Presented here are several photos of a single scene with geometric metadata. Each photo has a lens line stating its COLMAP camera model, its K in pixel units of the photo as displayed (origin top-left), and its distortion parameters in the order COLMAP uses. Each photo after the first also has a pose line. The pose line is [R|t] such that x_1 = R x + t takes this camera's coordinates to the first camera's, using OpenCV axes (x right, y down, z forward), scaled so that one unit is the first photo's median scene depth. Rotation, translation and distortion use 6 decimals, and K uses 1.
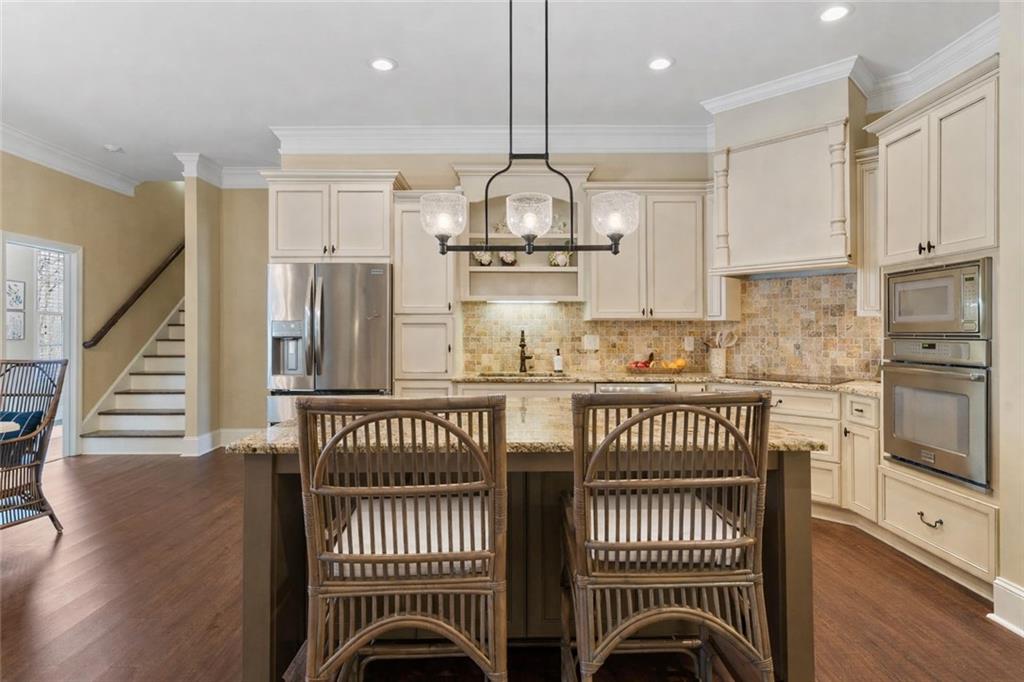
lens RADIAL K [[573.4, 0, 512.9], [0, 573.4, 331.8], [0, 0, 1]] dist [-0.001824, -0.000167]
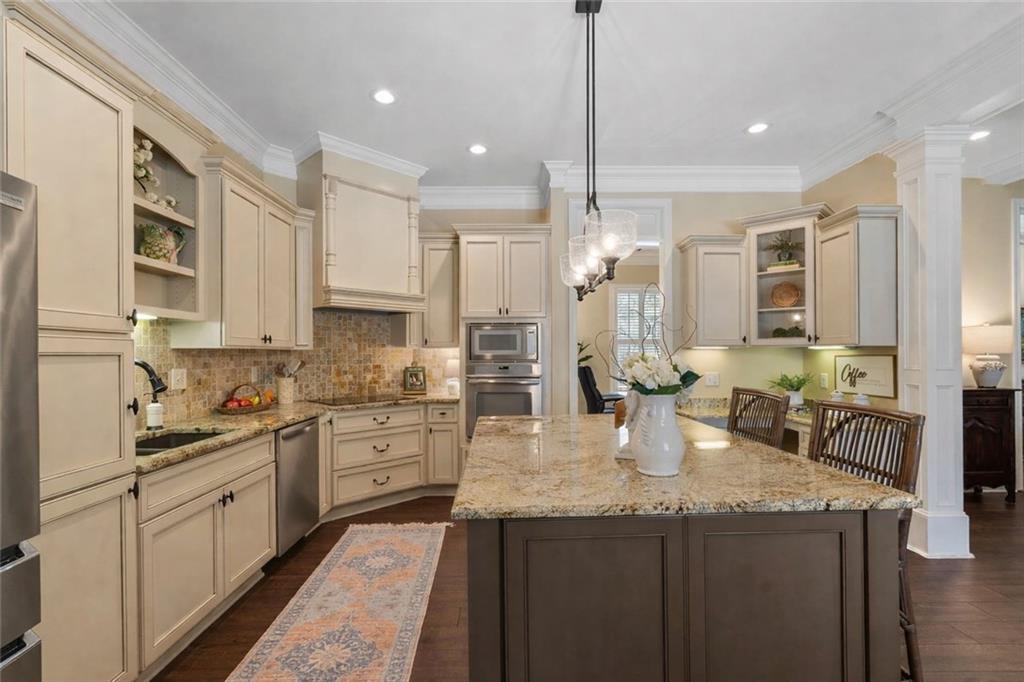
lens RADIAL K [[459.6, 0, 505.1], [0, 459.6, 346.1], [0, 0, 1]] dist [-0.000675, 0.000173]
pose [[0.012298, 0.014627, 0.999817, -0.432060], [0.003407, 0.999887, -0.014670, -0.012846], [-0.999919, 0.003587, 0.012247, 0.623086]]
